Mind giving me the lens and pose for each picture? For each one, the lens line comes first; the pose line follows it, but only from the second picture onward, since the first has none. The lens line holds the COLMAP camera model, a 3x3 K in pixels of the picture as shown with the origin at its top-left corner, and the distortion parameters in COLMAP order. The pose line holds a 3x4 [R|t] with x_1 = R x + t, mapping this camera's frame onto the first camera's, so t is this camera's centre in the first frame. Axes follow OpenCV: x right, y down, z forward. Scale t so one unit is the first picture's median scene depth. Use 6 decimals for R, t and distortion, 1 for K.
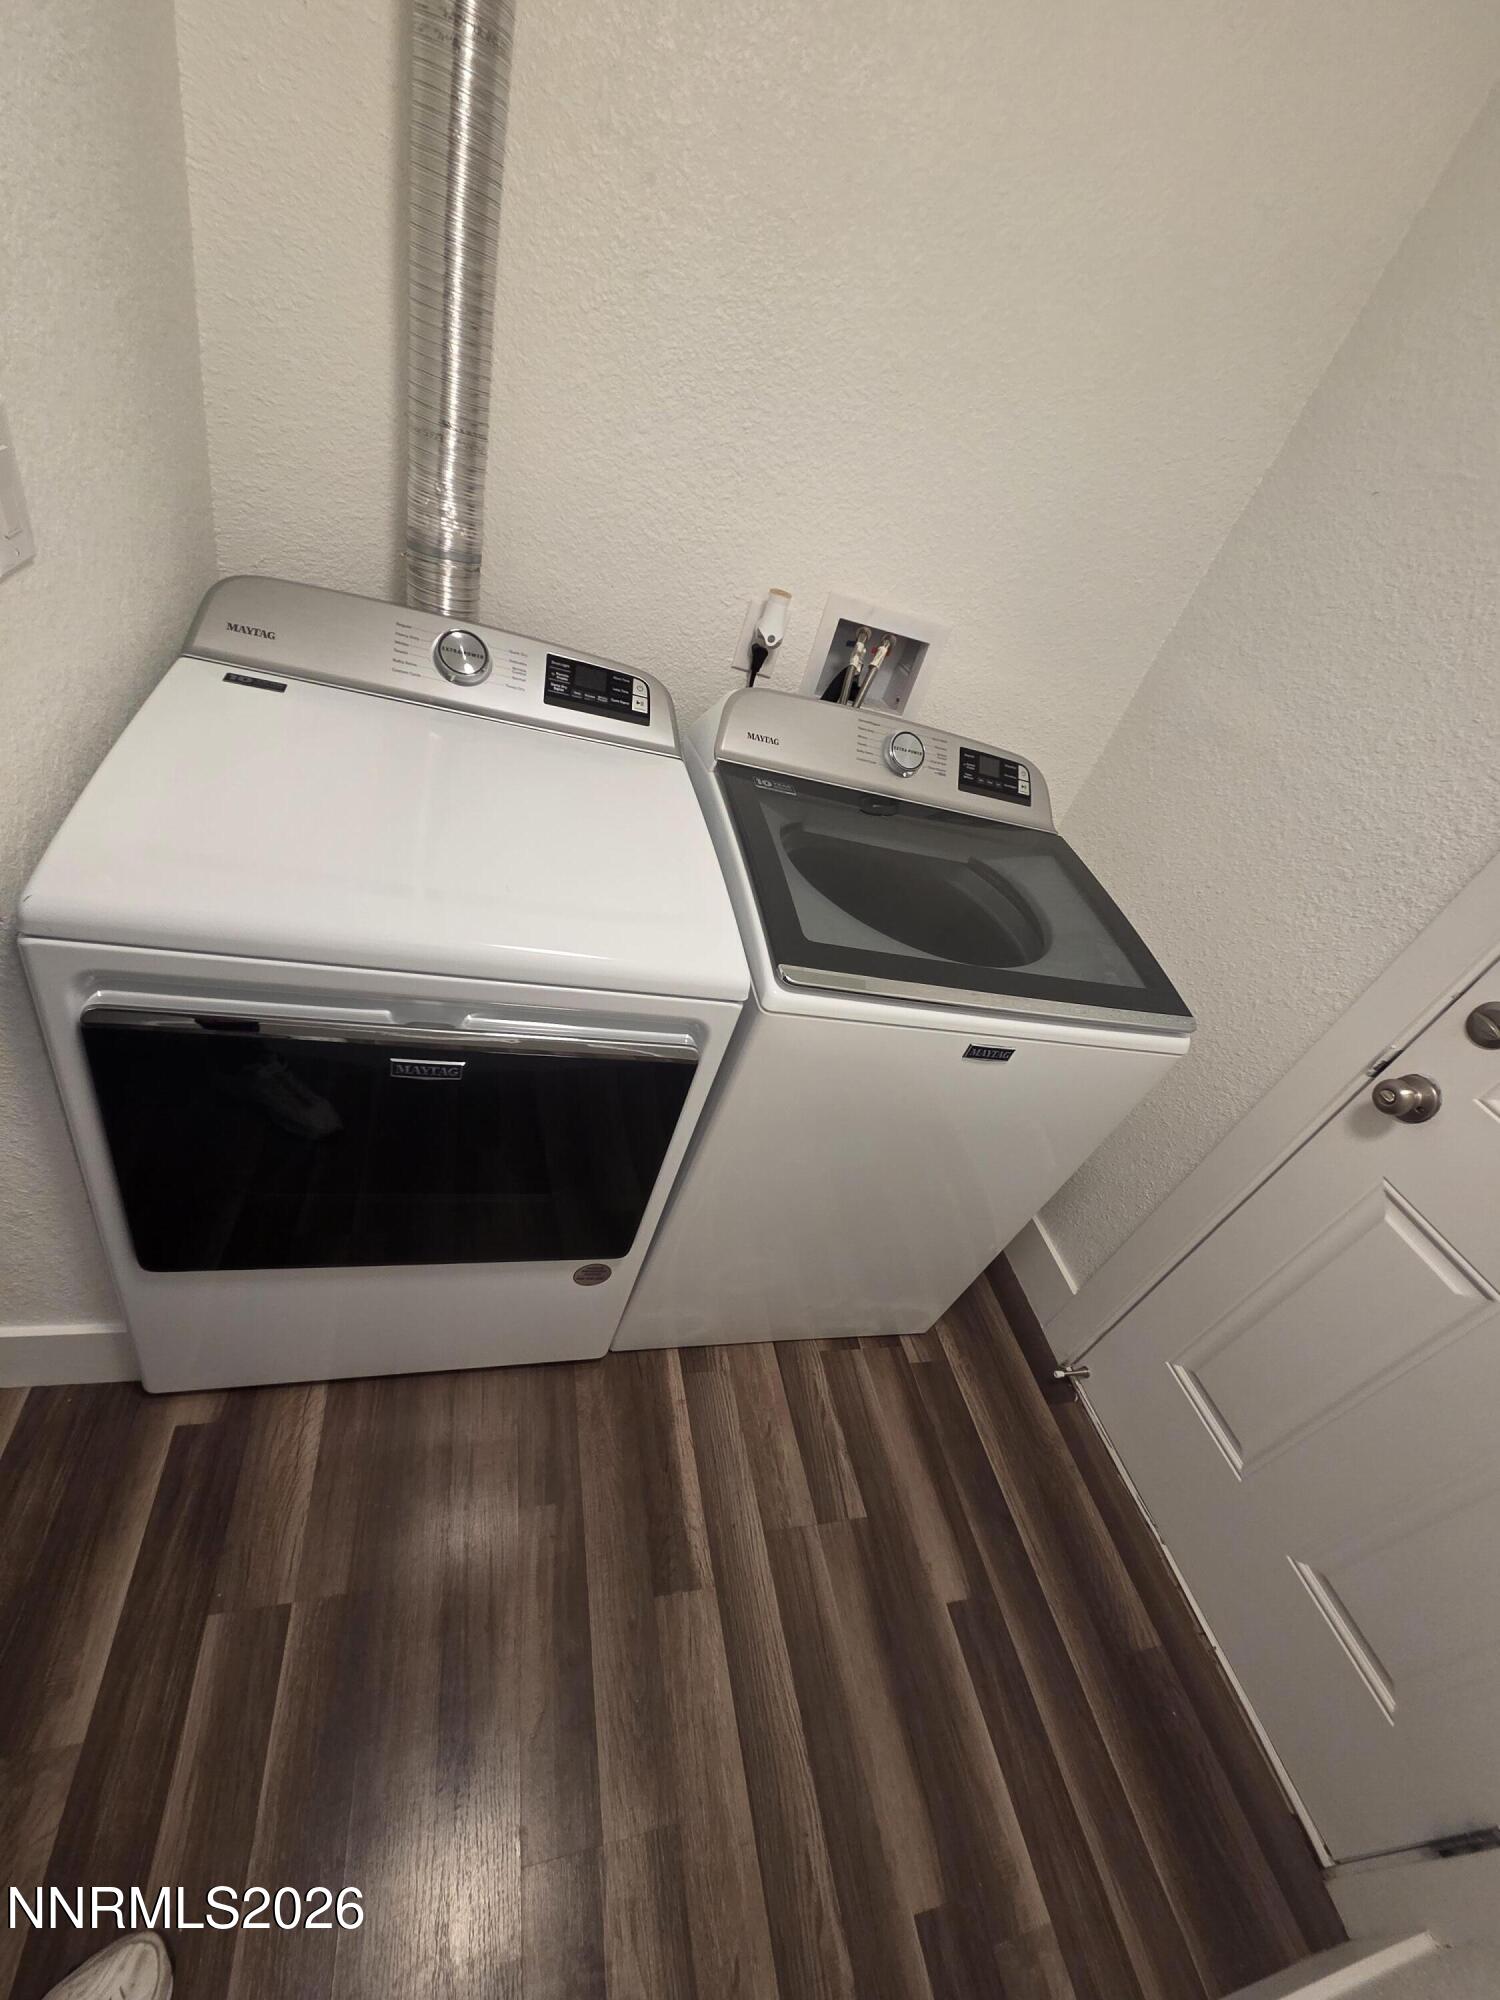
lens RADIAL K [[816.6, 0, 749.2], [0, 816.6, 1007.1], [0, 0, 1]] dist [0.005207, 0.000306]
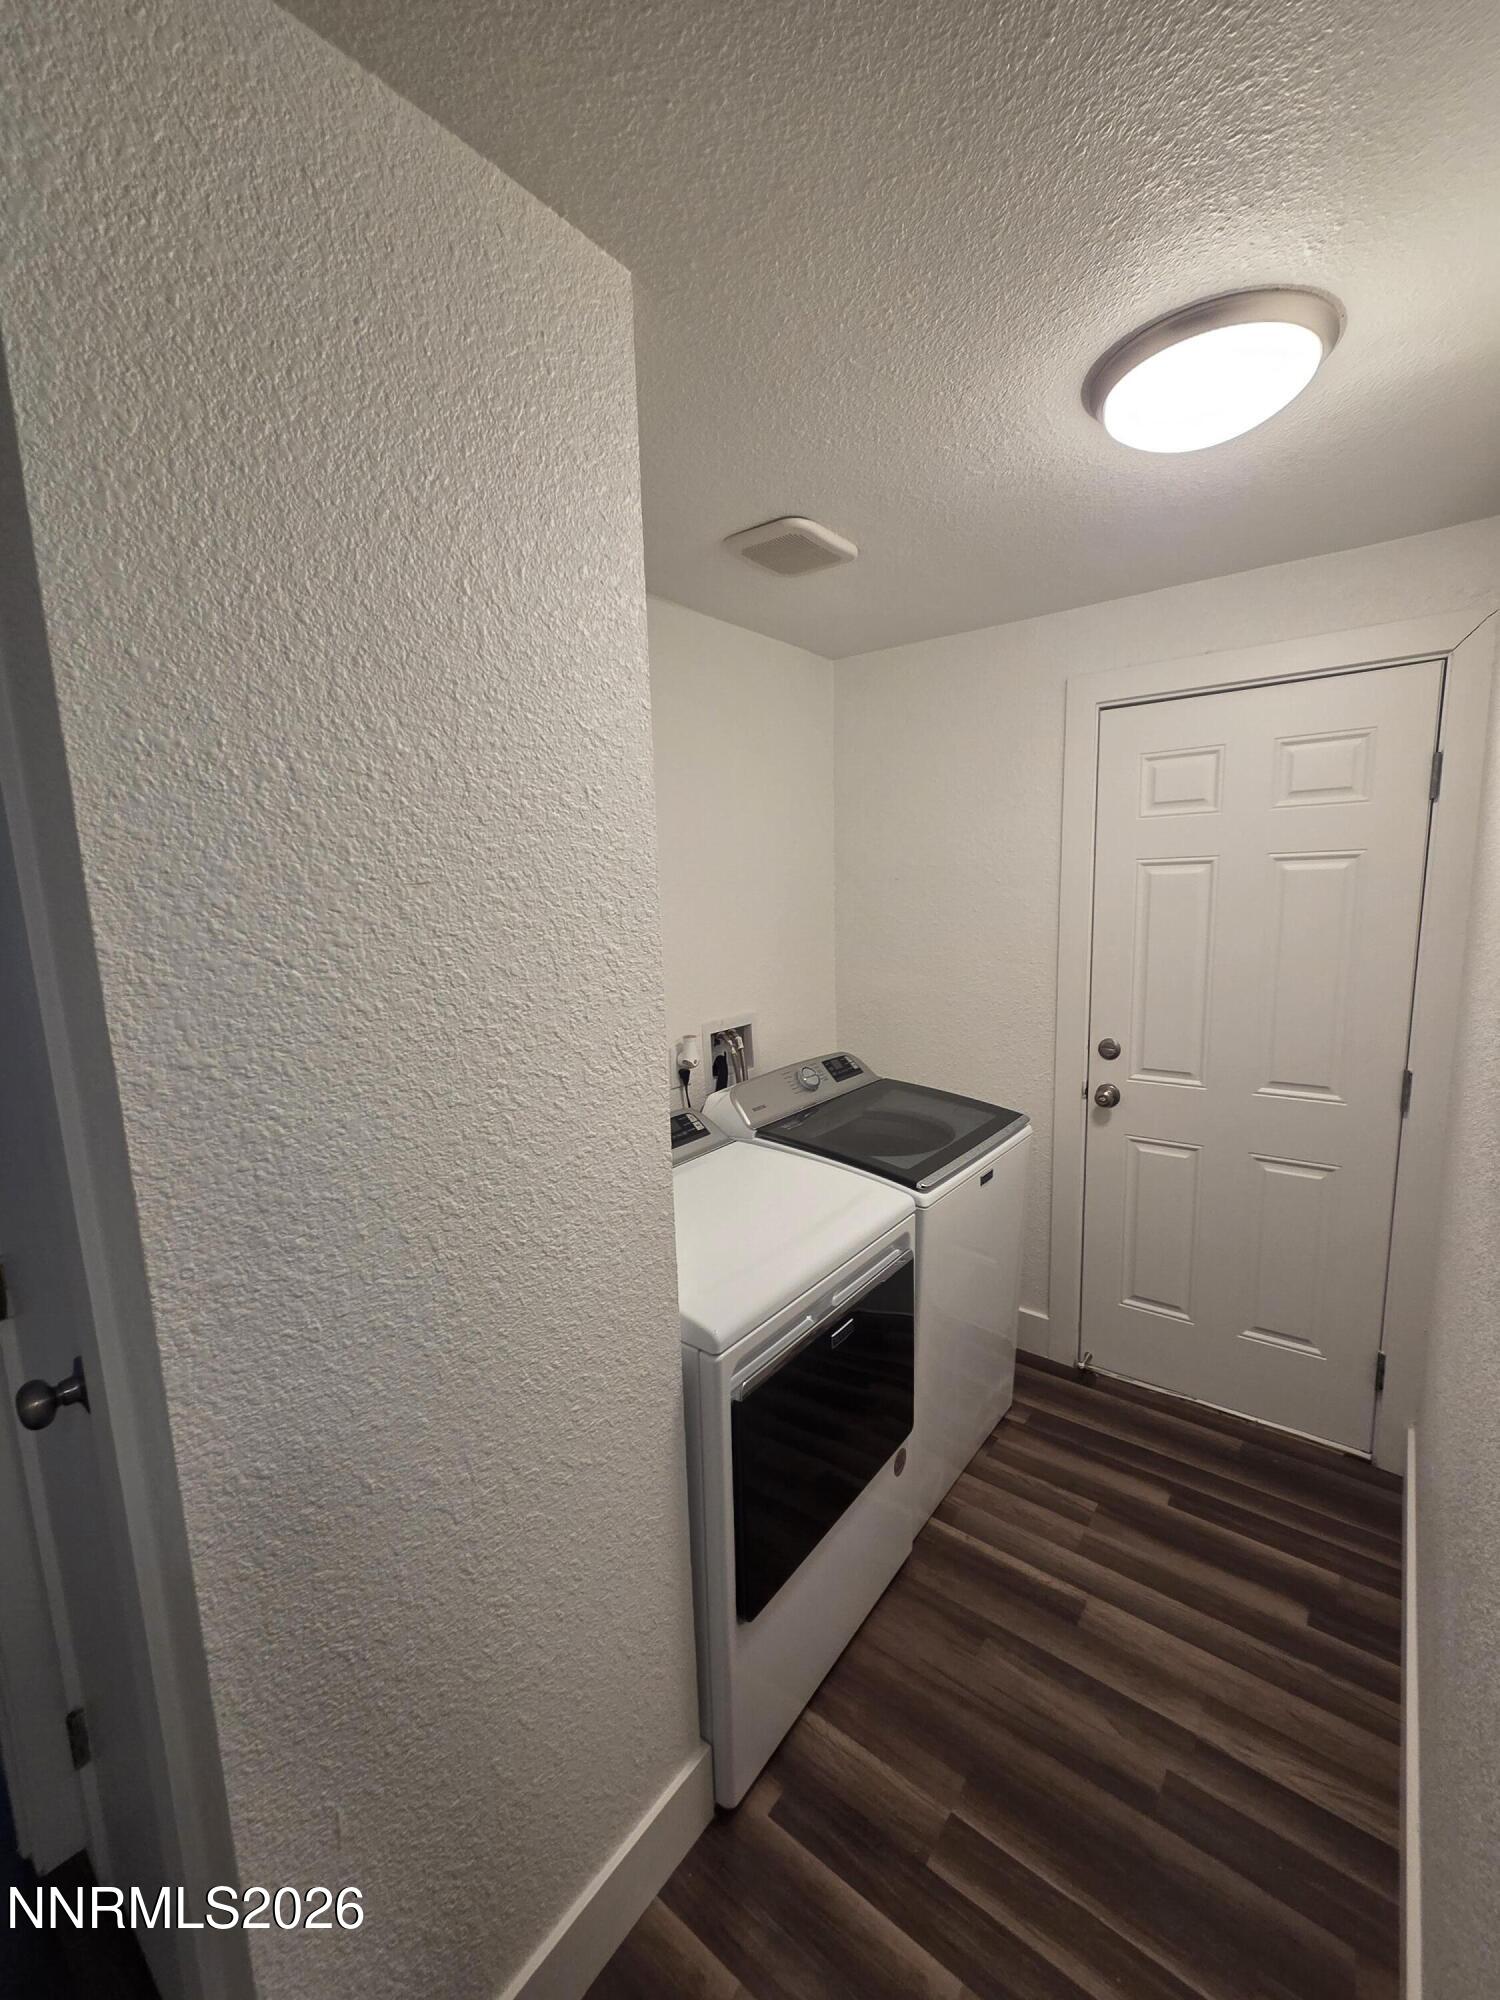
lens RADIAL K [[816.6, 0, 747.4], [0, 816.6, 1003.8], [0, 0, 1]] dist [0.005207, 0.000306]
pose [[0.738408, -0.406577, 0.538004, -0.853306], [0.587163, 0.780001, -0.216421, -0.152645], [-0.331652, 0.475703, 0.814686, -0.483146]]
